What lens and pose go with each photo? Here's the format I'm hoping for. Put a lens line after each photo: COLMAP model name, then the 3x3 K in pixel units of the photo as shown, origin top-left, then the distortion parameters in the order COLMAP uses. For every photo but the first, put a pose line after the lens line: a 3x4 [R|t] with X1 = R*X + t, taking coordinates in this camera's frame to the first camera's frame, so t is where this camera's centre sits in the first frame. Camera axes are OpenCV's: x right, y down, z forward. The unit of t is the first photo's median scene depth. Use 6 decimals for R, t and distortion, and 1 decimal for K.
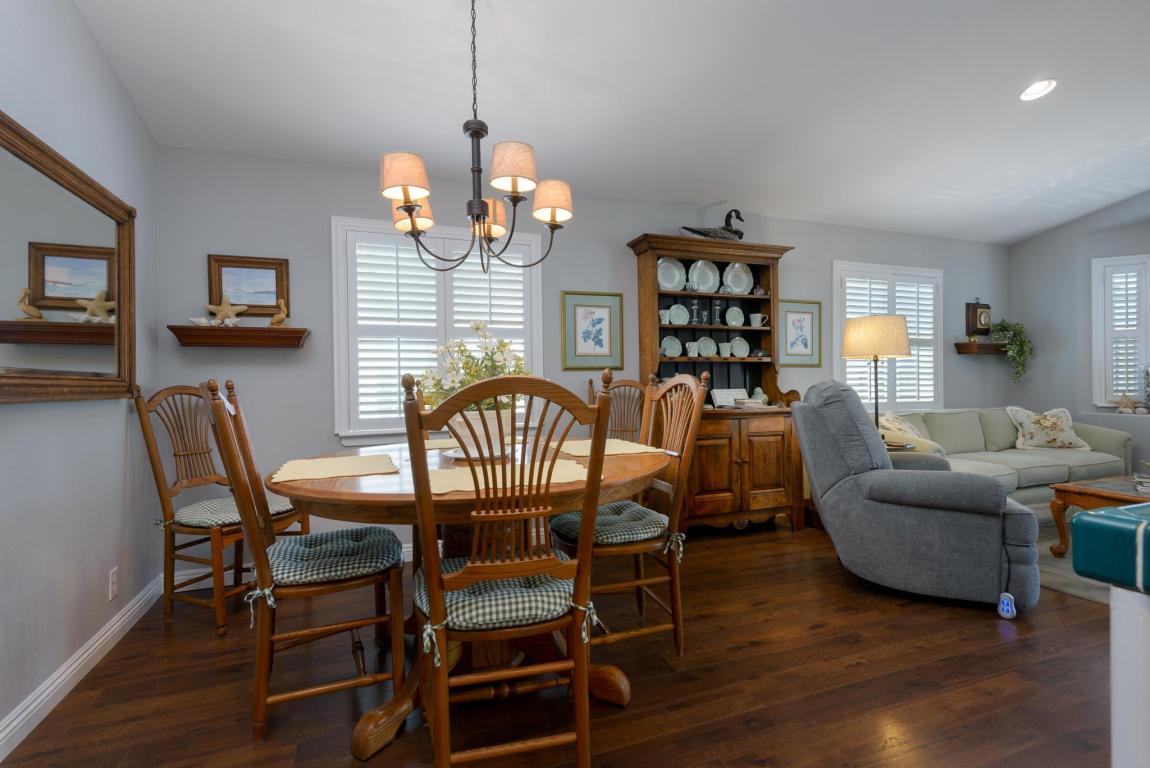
lens RADIAL K [[532.6, 0, 575.0], [0, 532.6, 384.0], [0, 0, 1]] dist [0.026280, -0.022642]
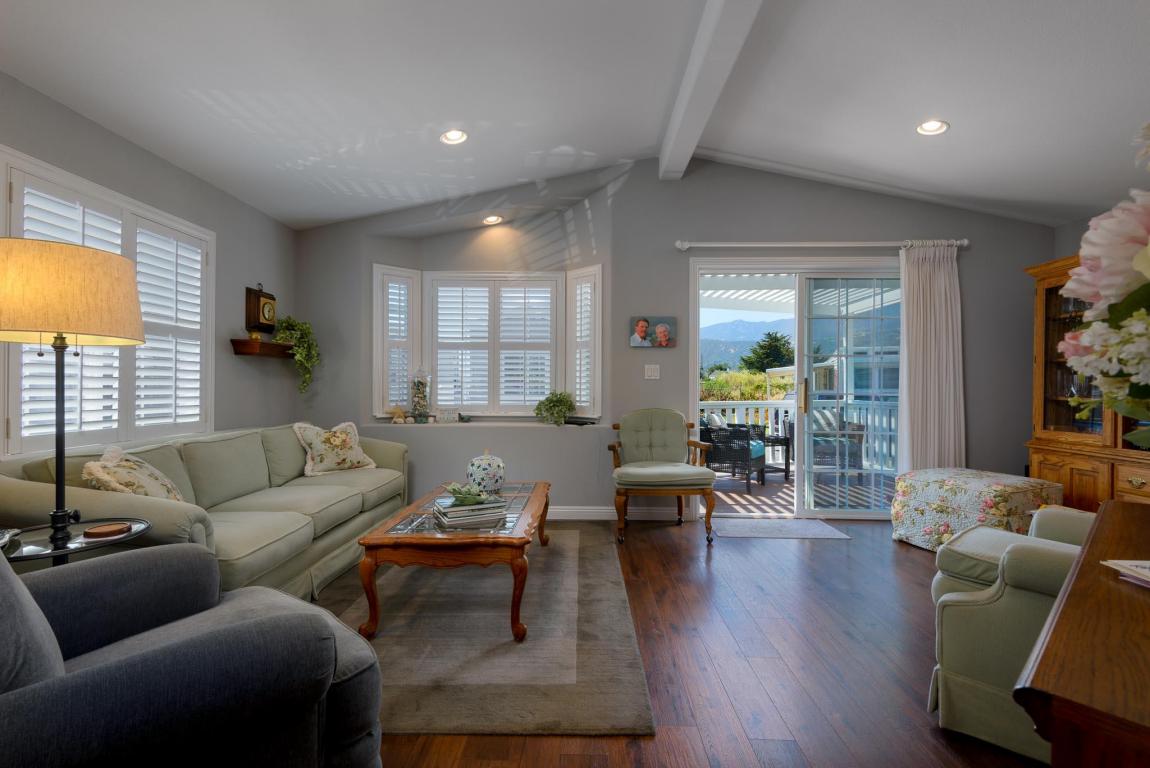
lens RADIAL K [[532.6, 0, 575.0], [0, 532.6, 384.0], [0, 0, 1]] dist [0.026280, -0.022642]
pose [[0.376181, 0.012971, 0.926455, 0.219346], [-0.000921, 0.999907, -0.013626, -0.005919], [-0.926546, 0.004273, 0.376158, 0.307551]]
